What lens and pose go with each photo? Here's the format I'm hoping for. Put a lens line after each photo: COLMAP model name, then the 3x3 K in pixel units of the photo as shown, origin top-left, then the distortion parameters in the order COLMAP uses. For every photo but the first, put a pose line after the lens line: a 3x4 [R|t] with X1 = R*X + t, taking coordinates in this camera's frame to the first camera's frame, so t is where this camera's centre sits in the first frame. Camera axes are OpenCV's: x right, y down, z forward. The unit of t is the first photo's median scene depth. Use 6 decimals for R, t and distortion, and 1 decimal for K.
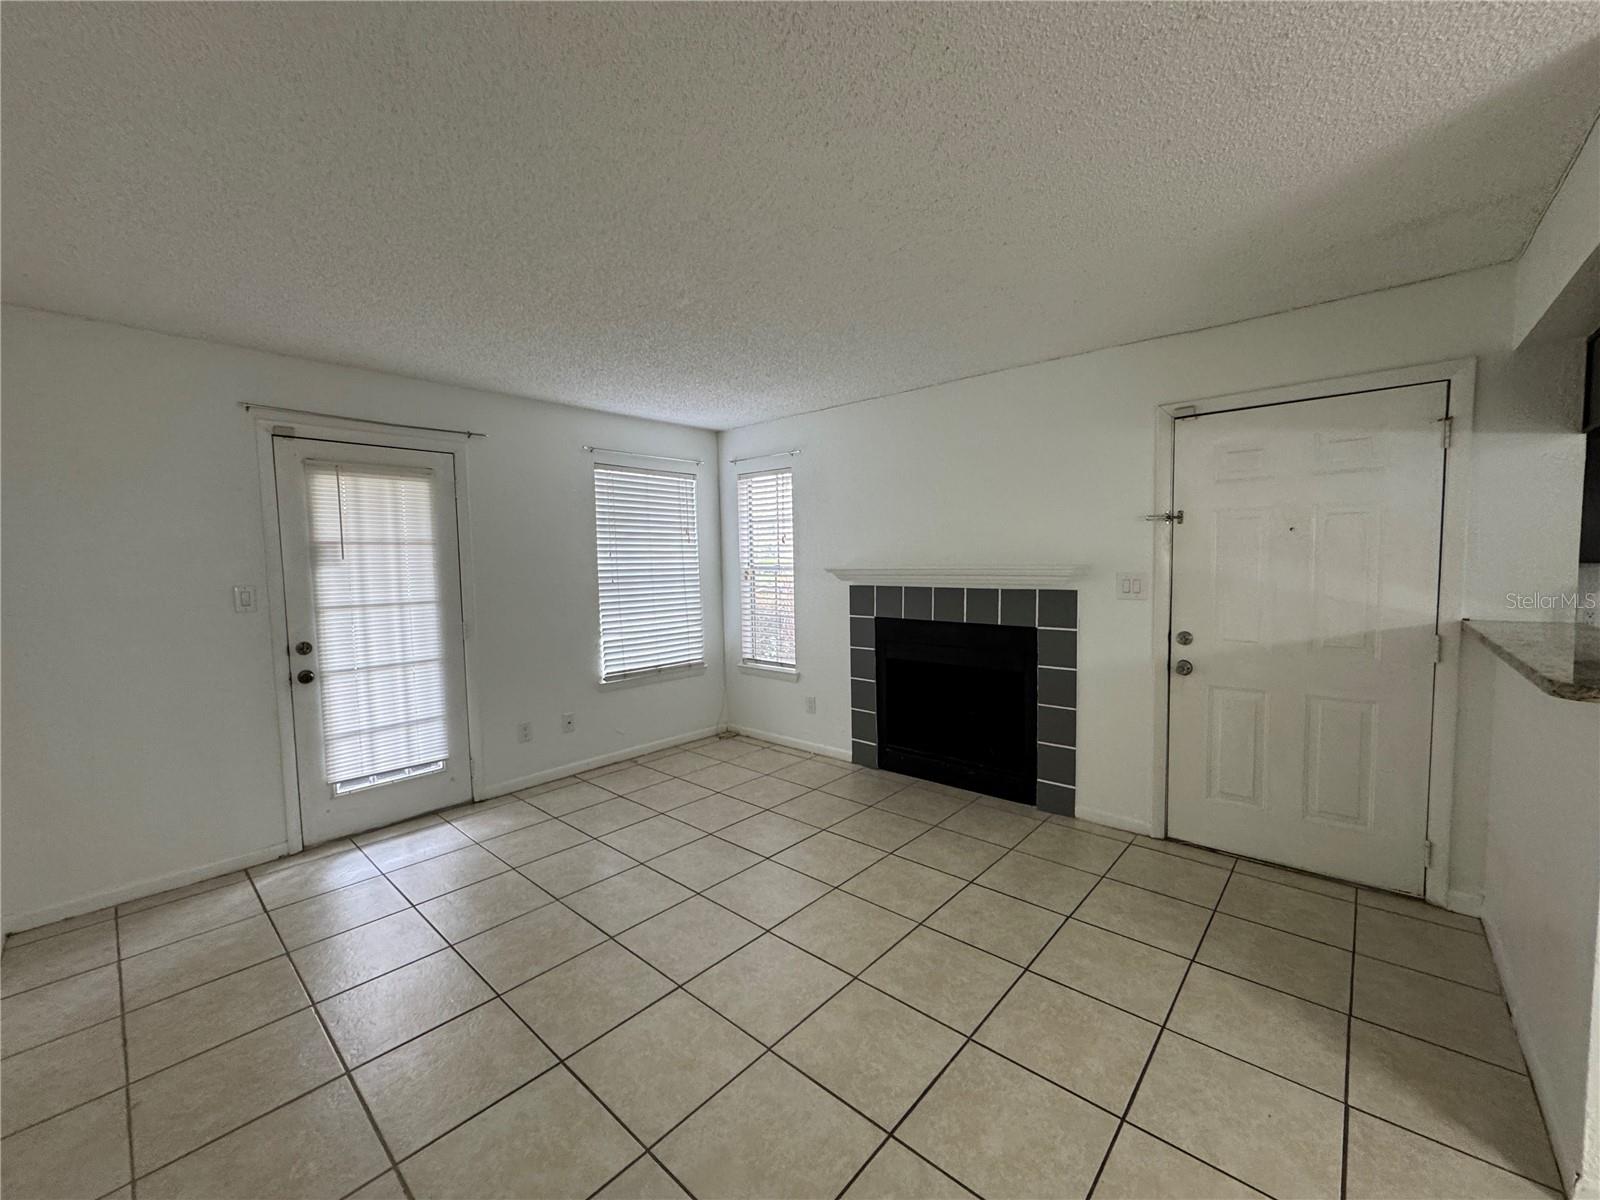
lens RADIAL K [[636.2, 0, 800.0], [0, 636.2, 600.0], [0, 0, 1]] dist [-0.001418, -0.000209]
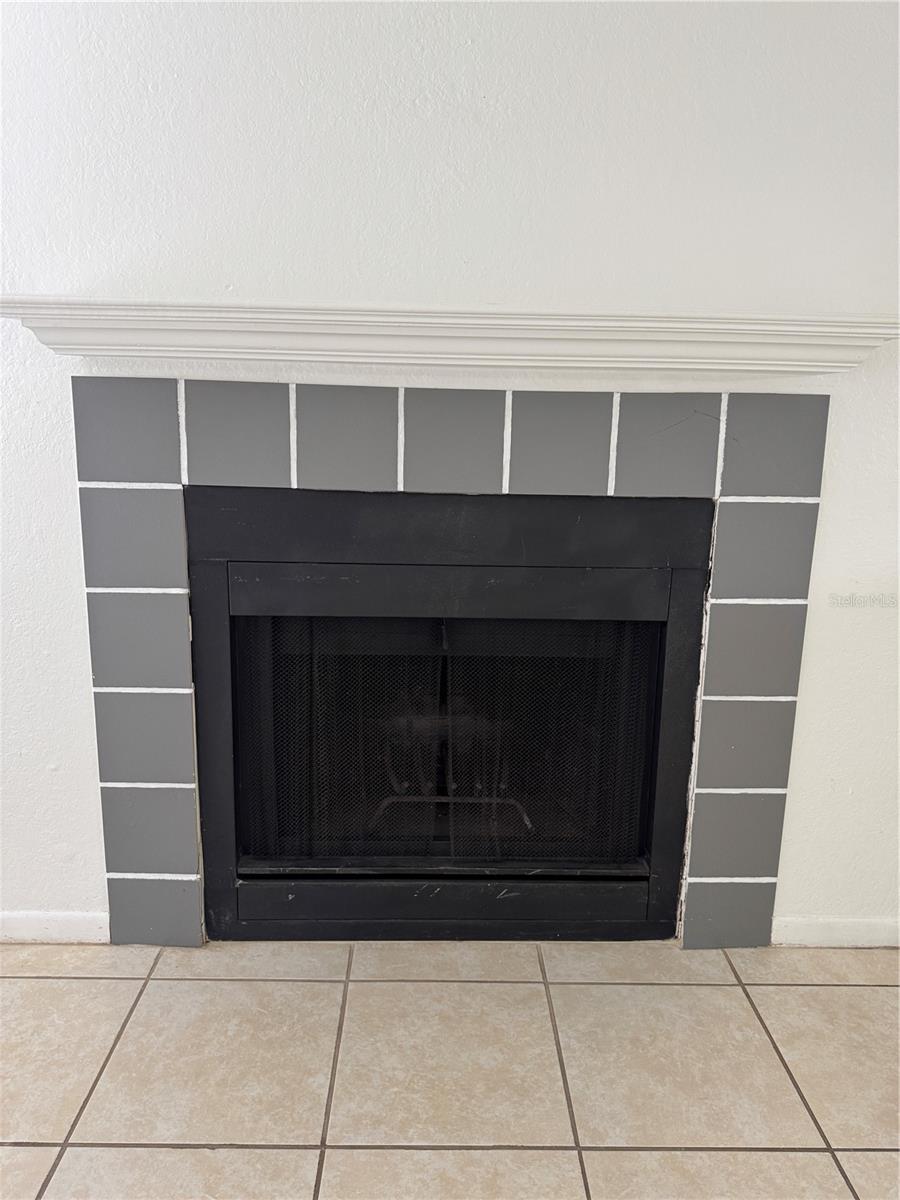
lens RADIAL K [[900.7, 0, 450.0], [0, 900.7, 600.0], [0, 0, 1]] dist [-0.001076, -0.001315]
pose [[0.735567, -0.134858, 0.663893, -0.015804], [0.009306, 0.981905, 0.189145, 0.000284], [-0.677388, -0.132951, 0.723512, 0.127783]]
